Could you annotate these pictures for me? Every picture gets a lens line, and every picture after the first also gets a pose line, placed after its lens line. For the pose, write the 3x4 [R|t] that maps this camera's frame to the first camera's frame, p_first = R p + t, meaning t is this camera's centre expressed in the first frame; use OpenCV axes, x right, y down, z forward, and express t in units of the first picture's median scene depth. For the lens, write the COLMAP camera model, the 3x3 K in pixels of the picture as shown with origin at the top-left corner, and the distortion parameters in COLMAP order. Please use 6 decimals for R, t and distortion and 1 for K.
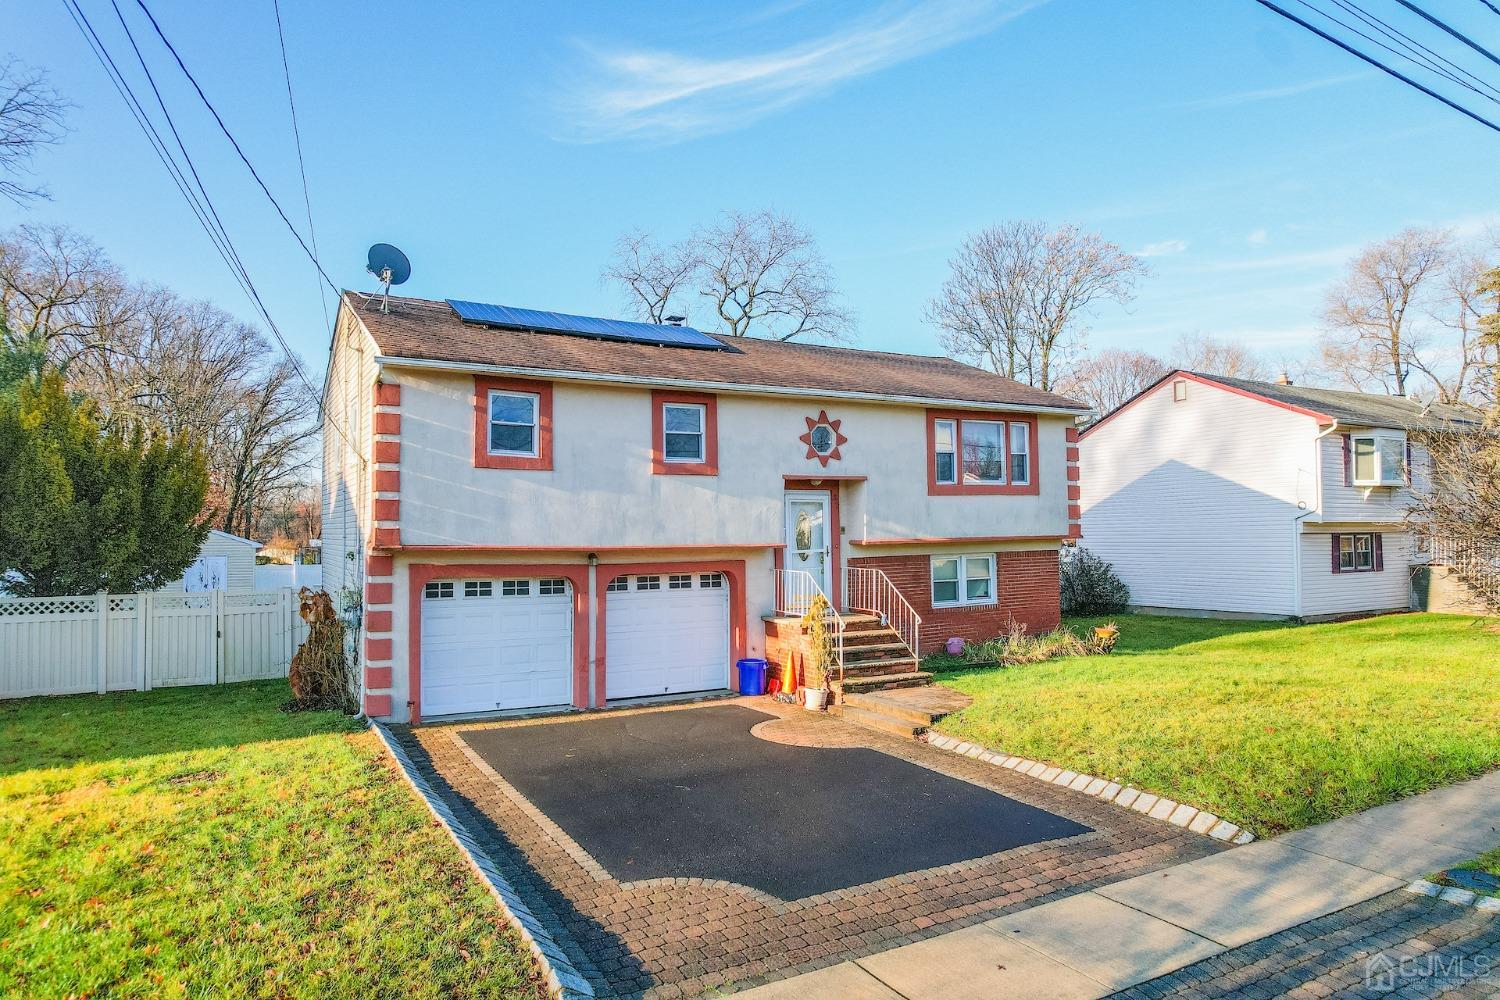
lens RADIAL K [[957.5, 0, 745.3], [0, 957.5, 519.7], [0, 0, 1]] dist [-0.061702, 0.046749]
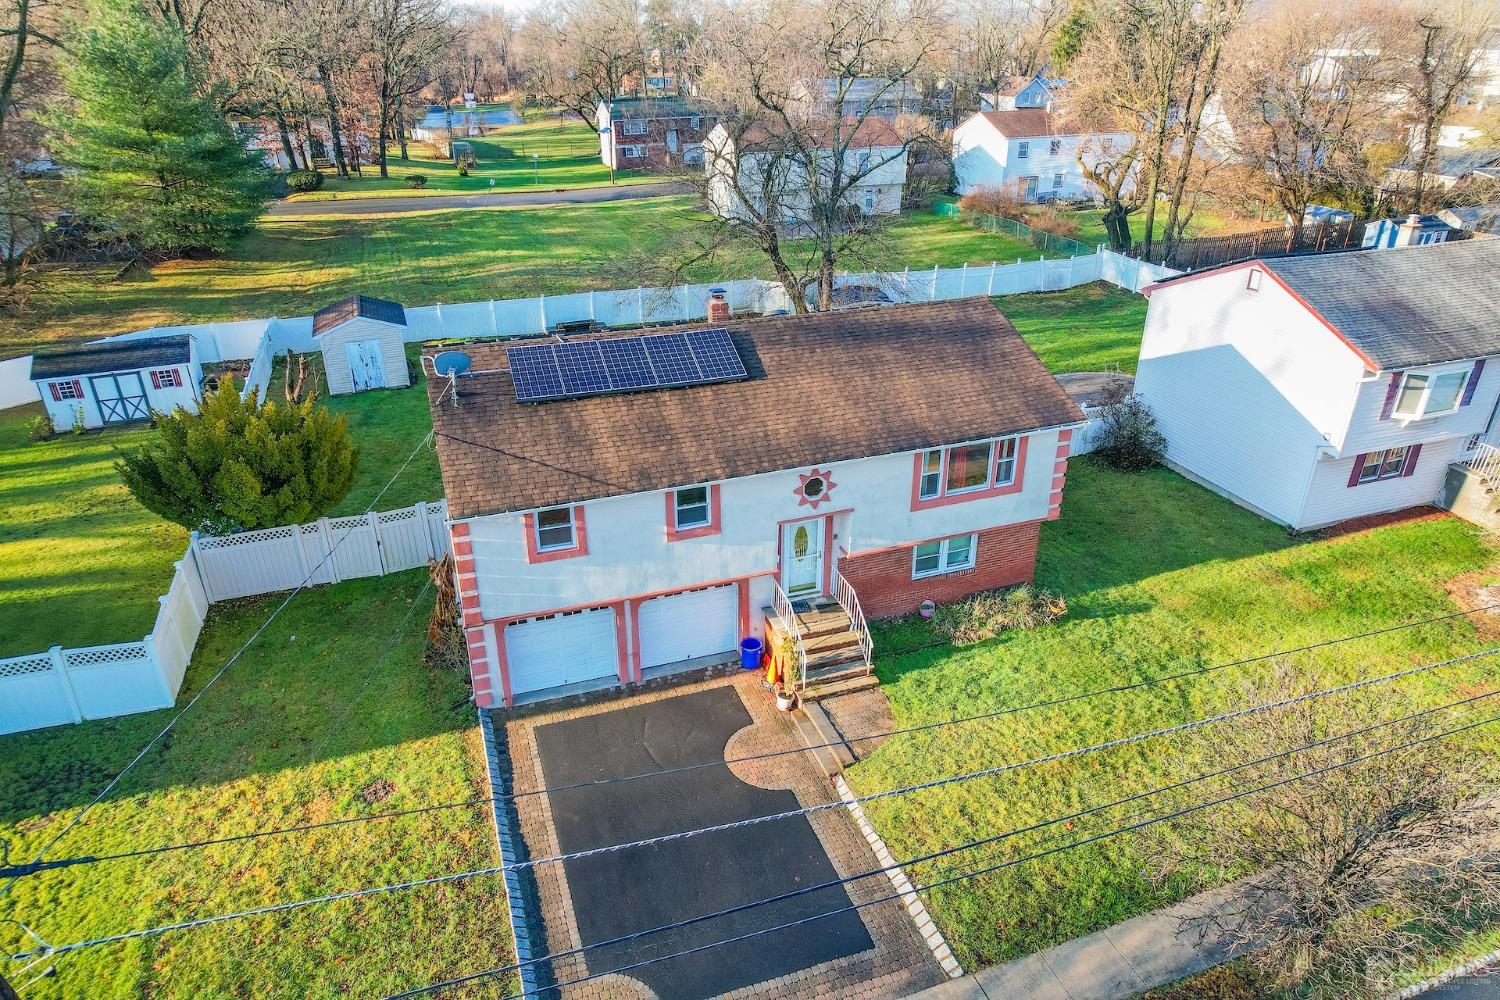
lens RADIAL K [[957.5, 0, 742.6], [0, 957.5, 516.3], [0, 0, 1]] dist [-0.061702, 0.046749]
pose [[0.984195, 0.086835, -0.154339, 0.182216], [-0.003147, 0.879966, 0.475026, -0.630604], [0.177062, -0.467033, 0.866331, -0.080611]]
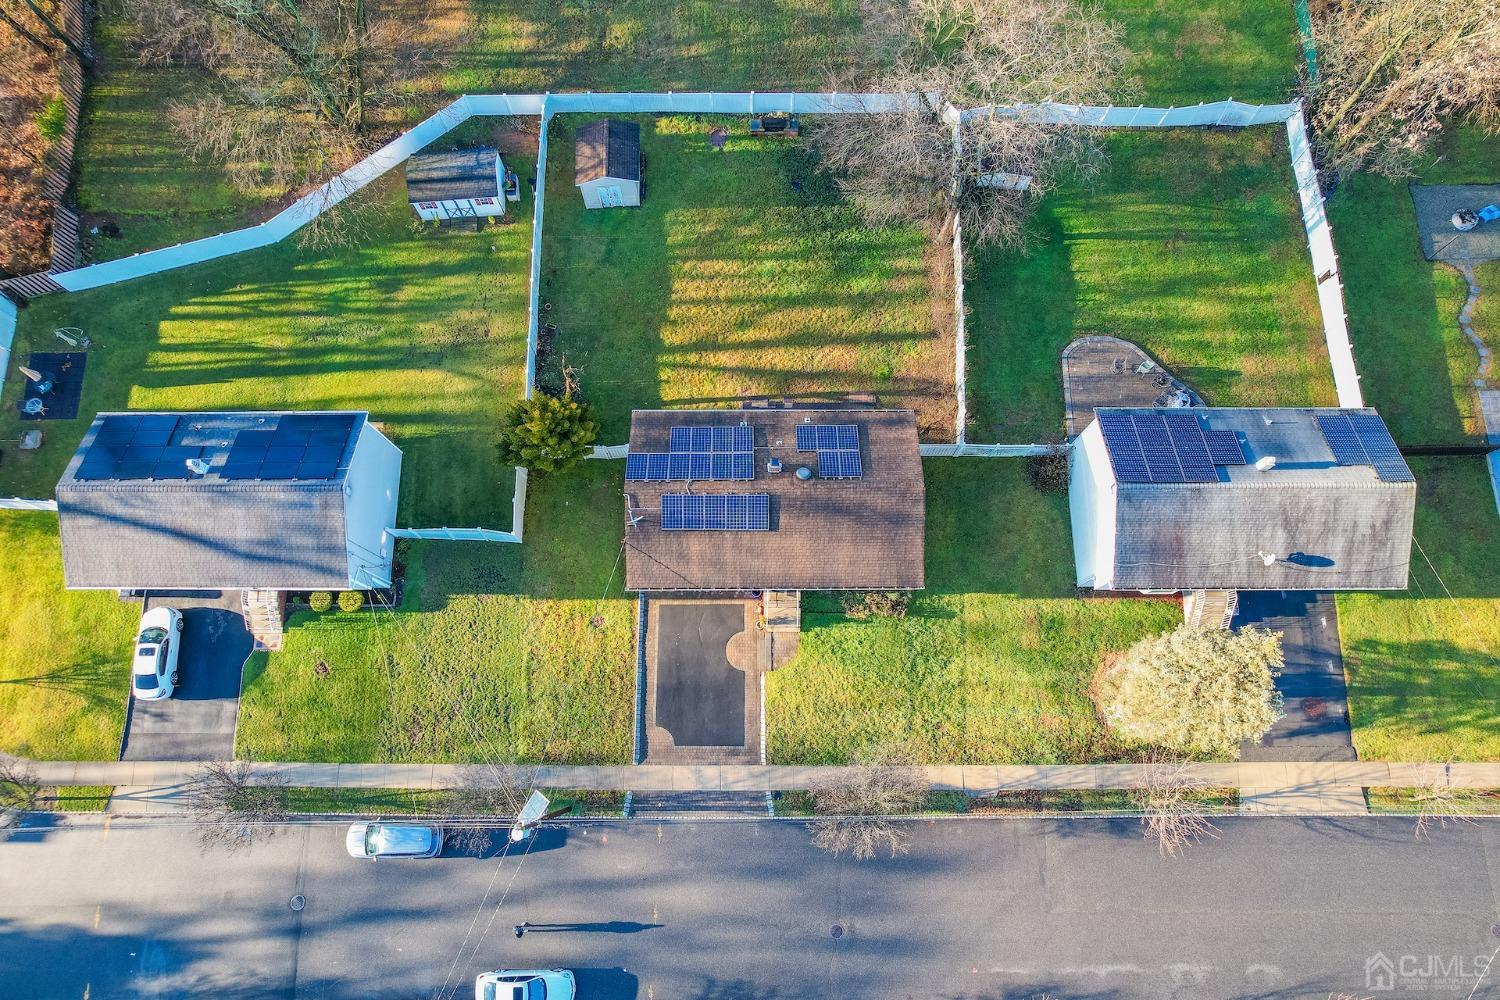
lens RADIAL K [[957.5, 0, 741.0], [0, 957.5, 506.3], [0, 0, 1]] dist [-0.061702, 0.046749]
pose [[0.869494, 0.477666, -0.125759, 0.211921], [0.021141, 0.218382, 0.975634, -2.813432], [0.493491, -0.850967, 0.179783, 0.642636]]
